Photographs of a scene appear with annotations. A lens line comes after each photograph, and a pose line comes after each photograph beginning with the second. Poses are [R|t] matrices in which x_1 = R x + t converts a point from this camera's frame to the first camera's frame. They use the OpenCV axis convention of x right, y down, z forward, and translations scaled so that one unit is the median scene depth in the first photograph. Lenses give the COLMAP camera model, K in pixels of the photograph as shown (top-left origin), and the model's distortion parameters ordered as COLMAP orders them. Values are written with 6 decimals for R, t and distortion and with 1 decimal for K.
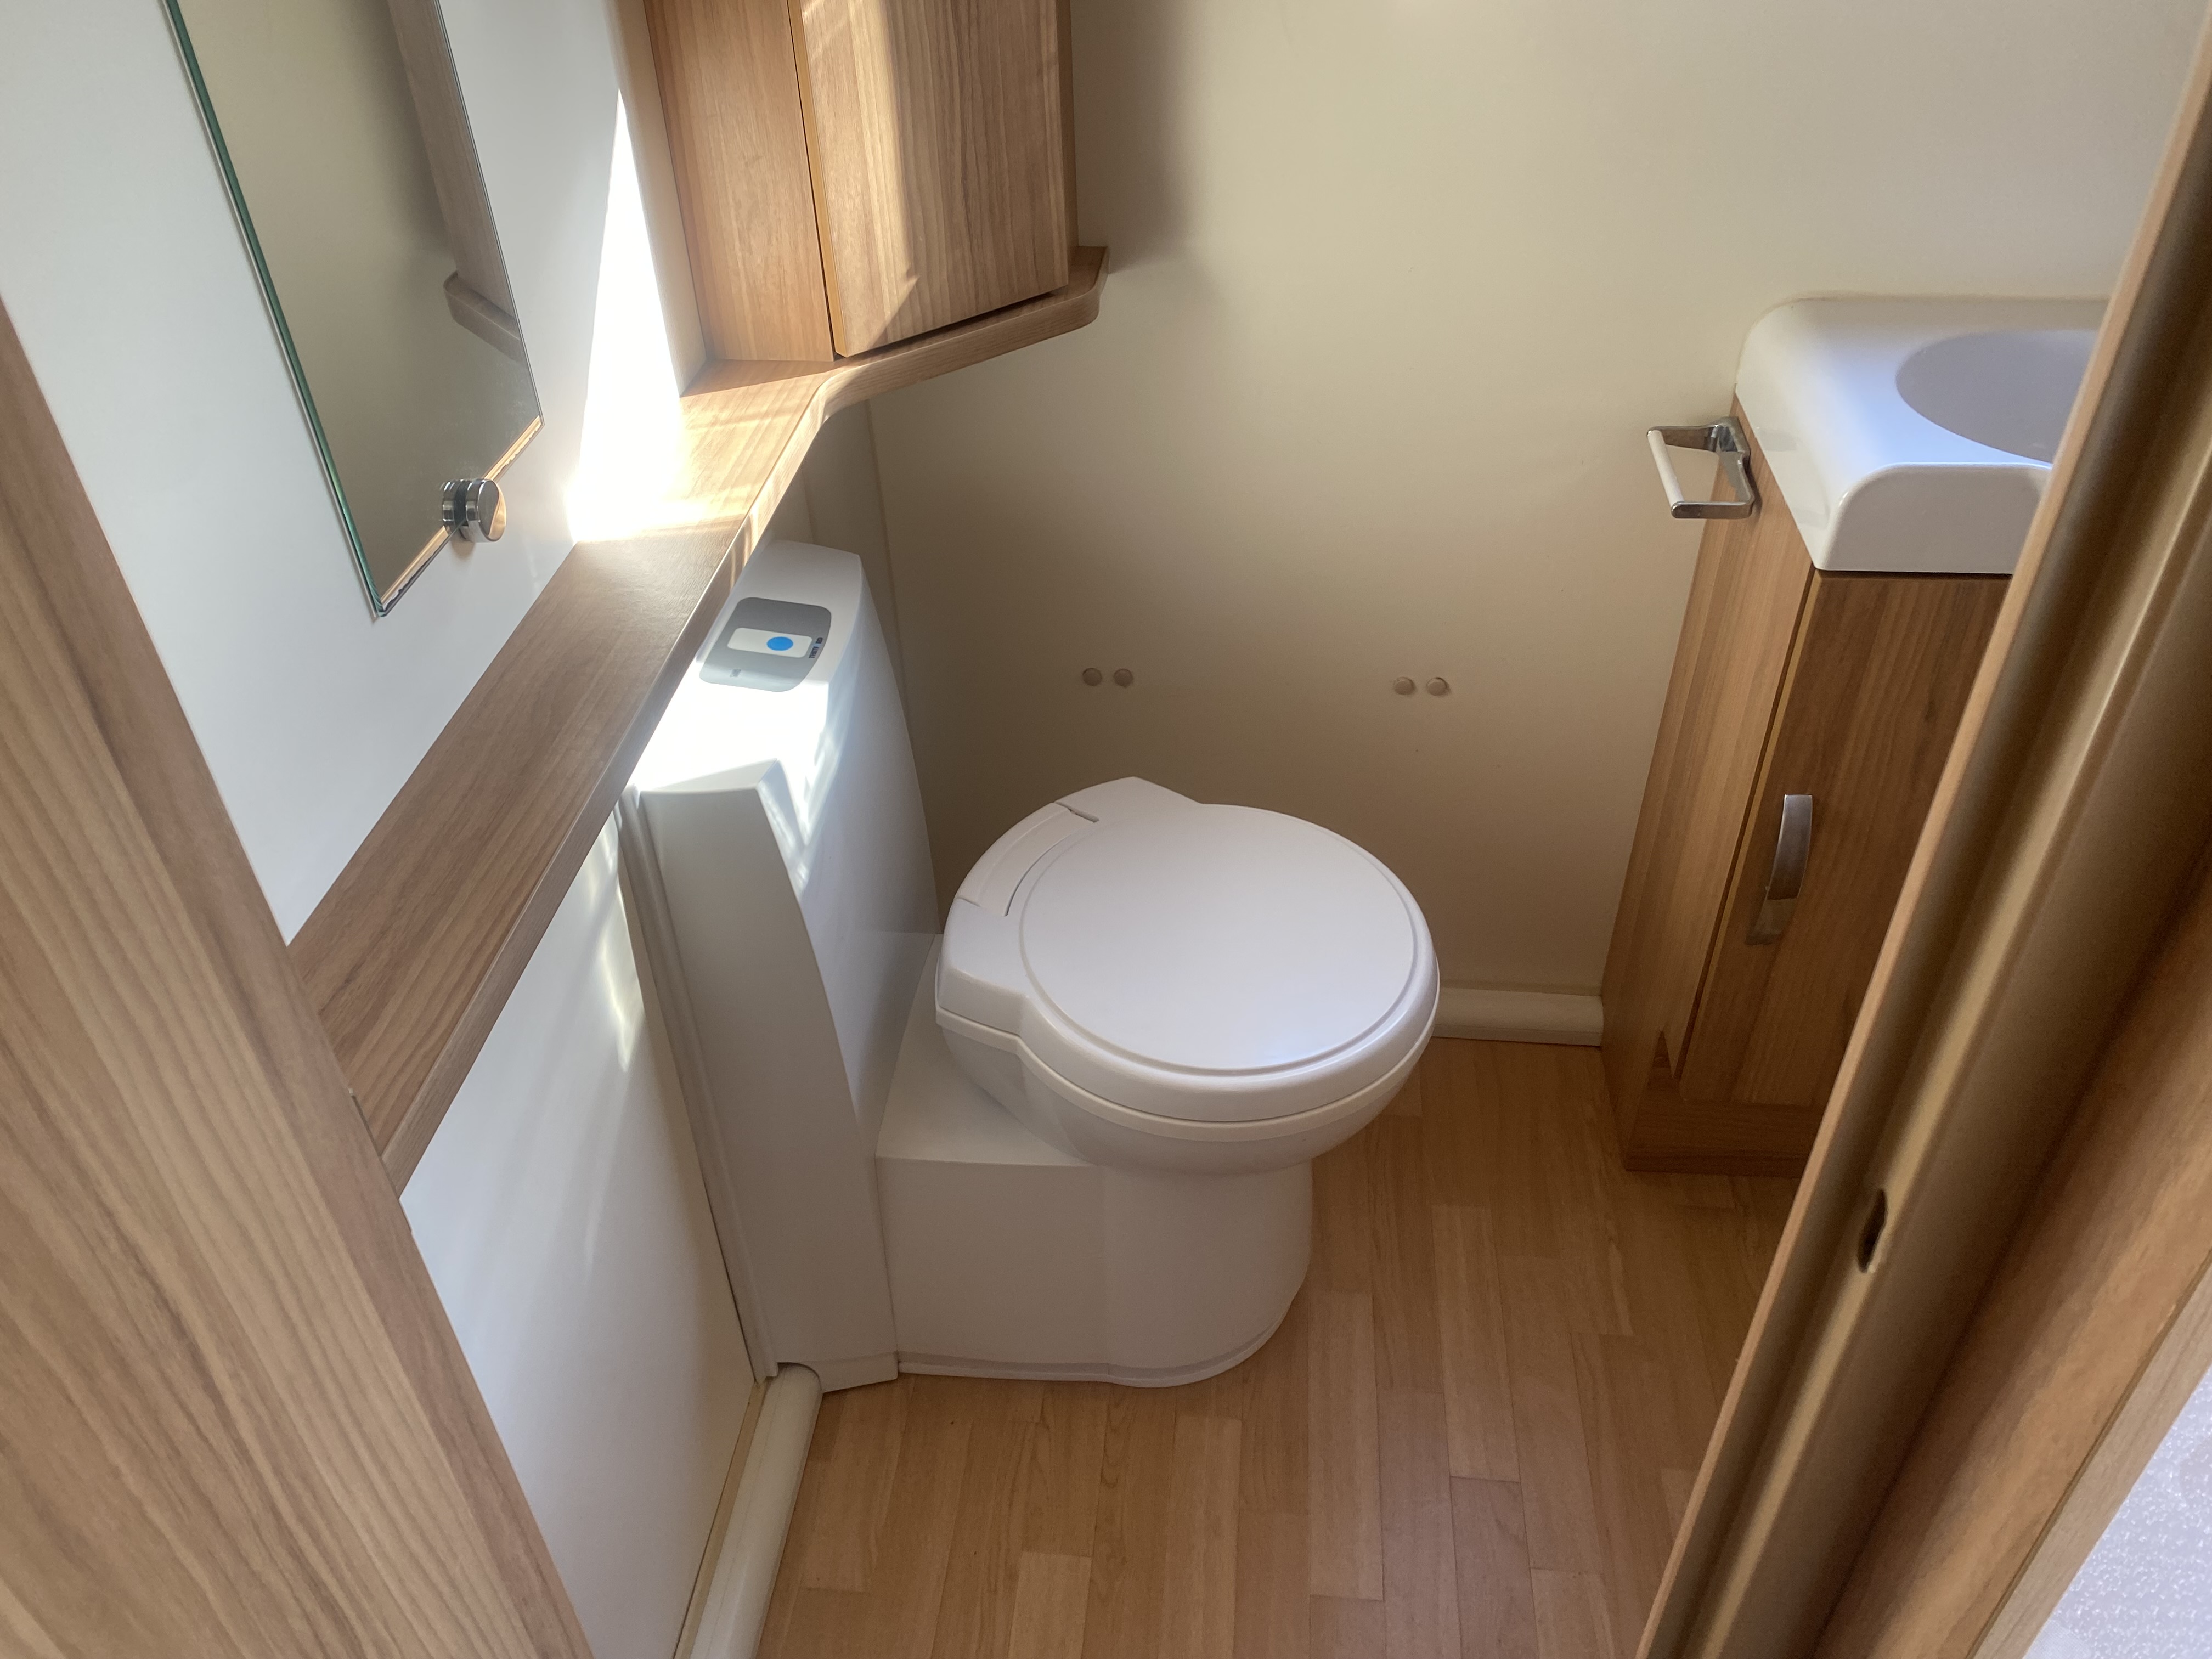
lens RADIAL K [[1689.6, 0, 1106.0], [0, 1689.6, 829.5], [0, 0, 1]] dist [0.006363, 0.011073]
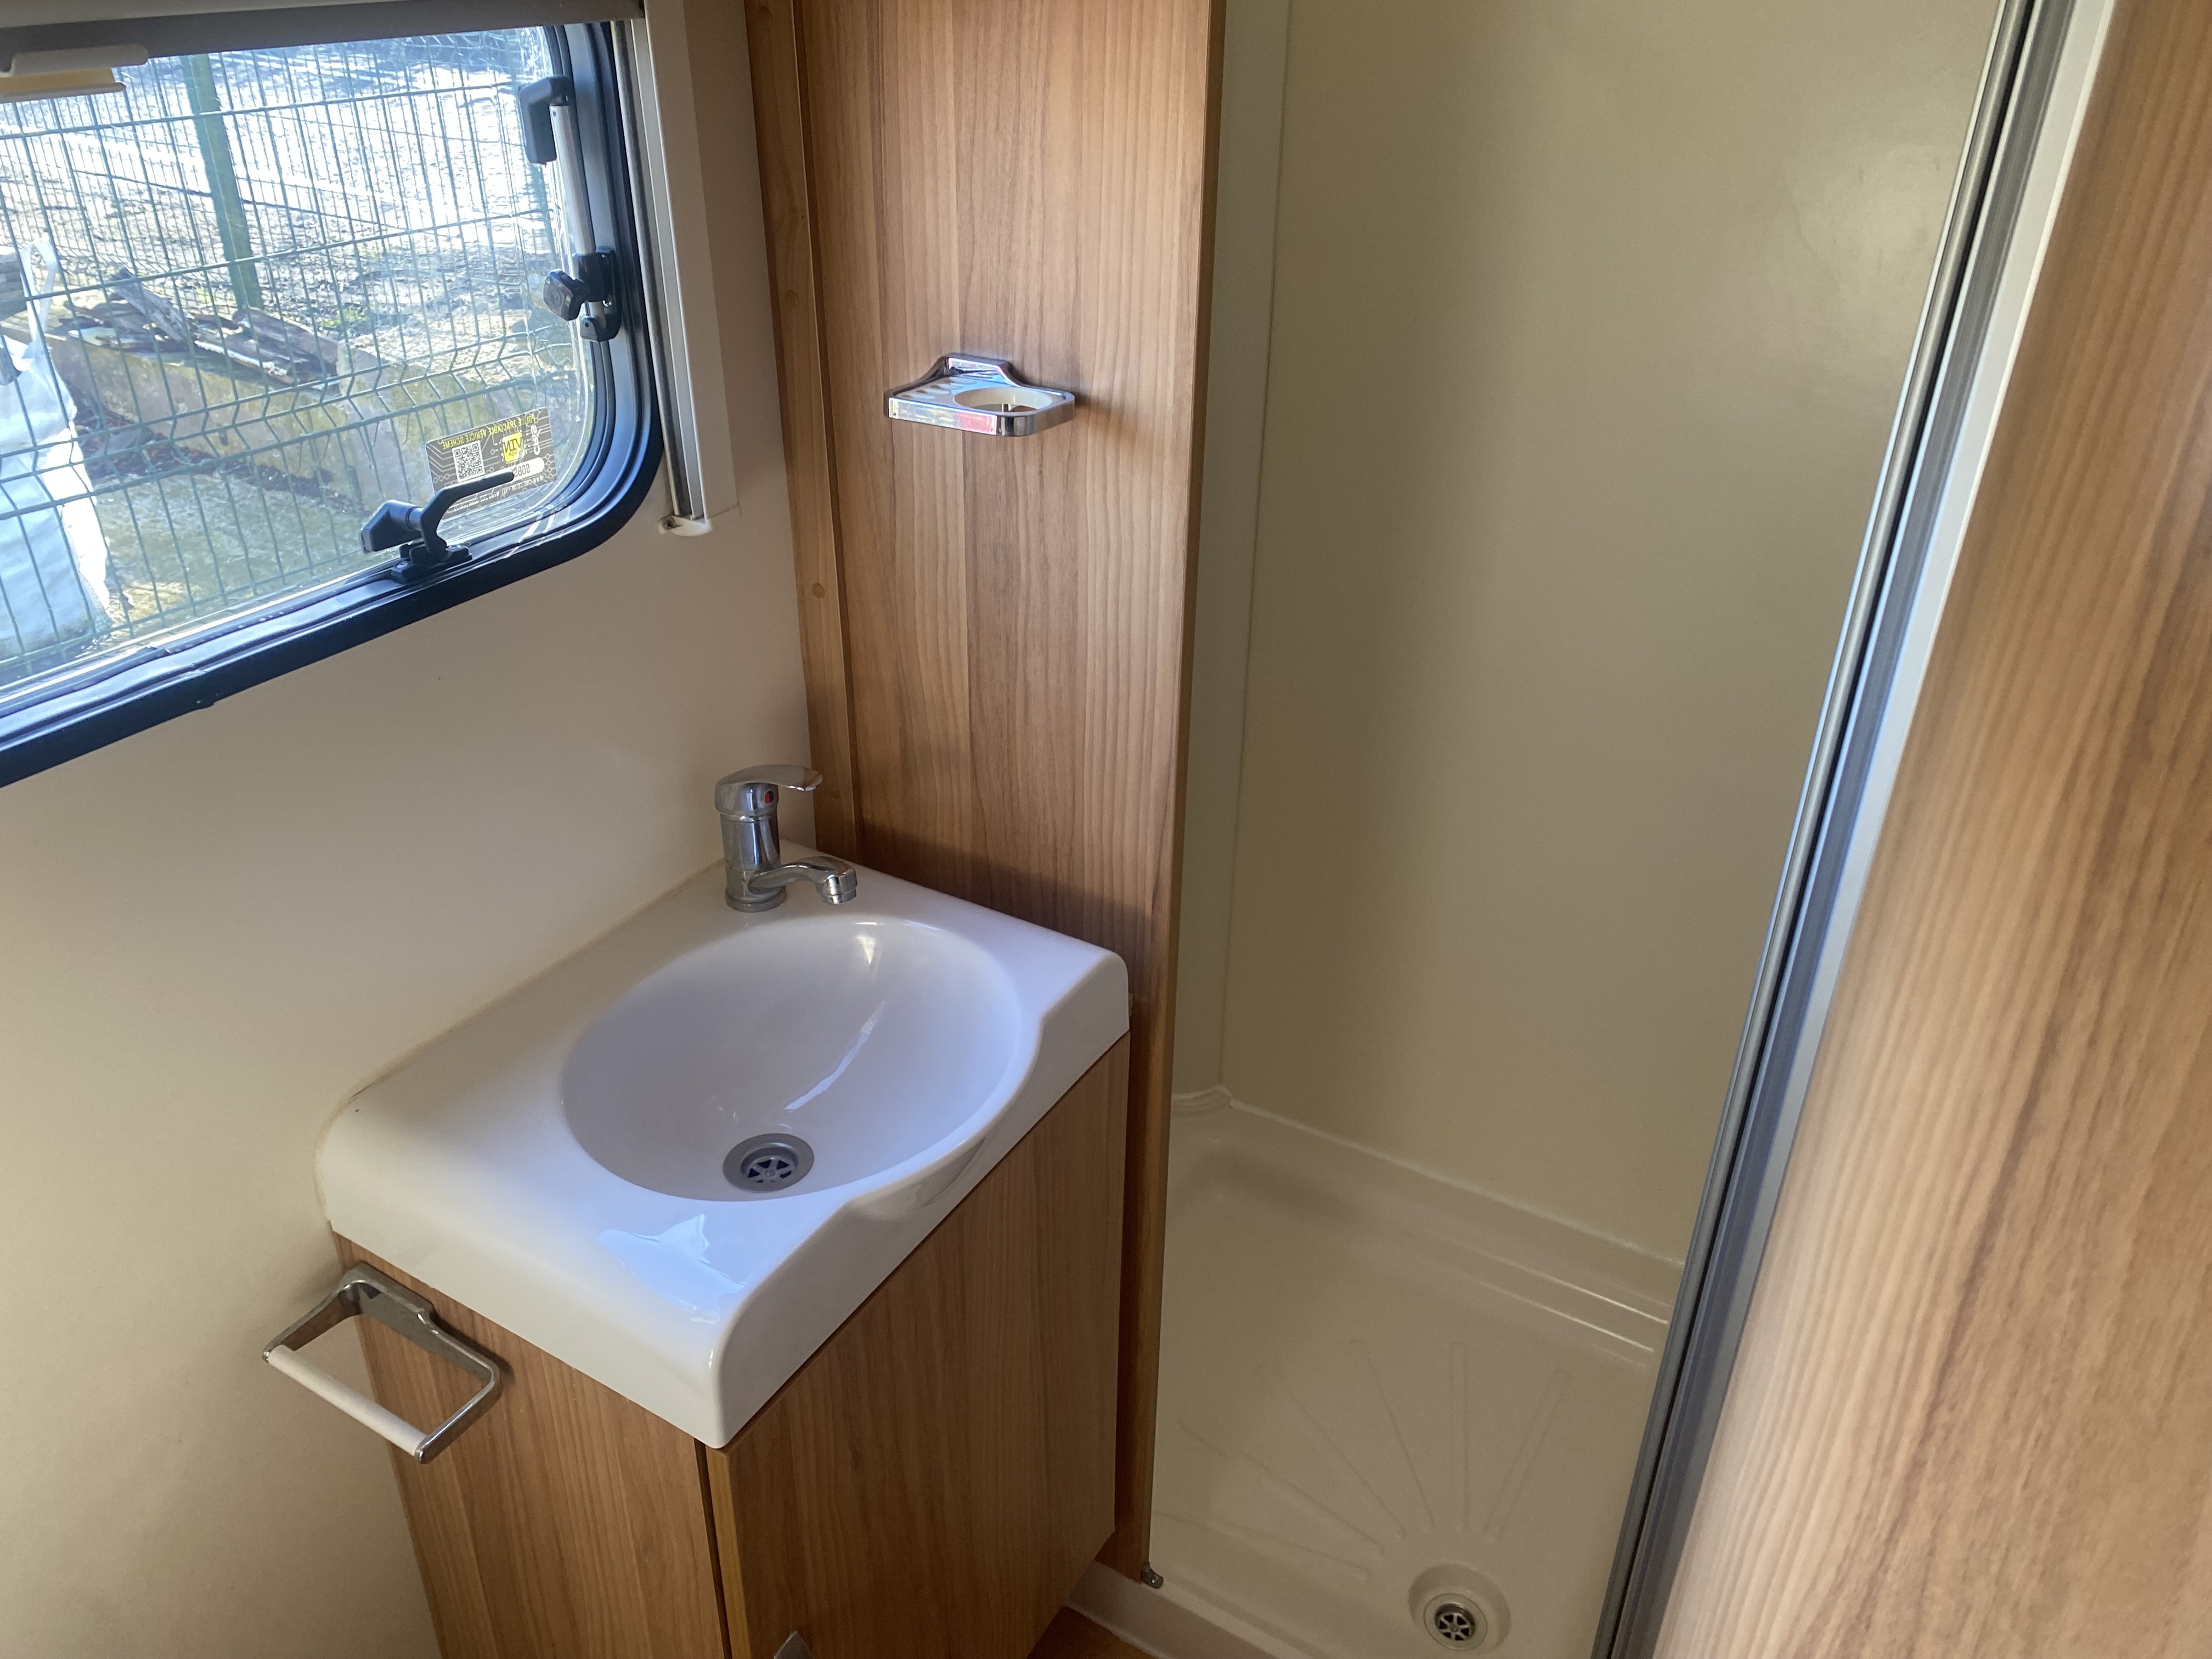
lens RADIAL K [[1689.6, 0, 1106.0], [0, 1689.6, 829.5], [0, 0, 1]] dist [0.006363, 0.011073]
pose [[0.426347, -0.420323, 0.800972, 0.013535], [0.536014, 0.830669, 0.150594, -0.366566], [-0.728641, 0.365127, 0.579452, 0.322369]]
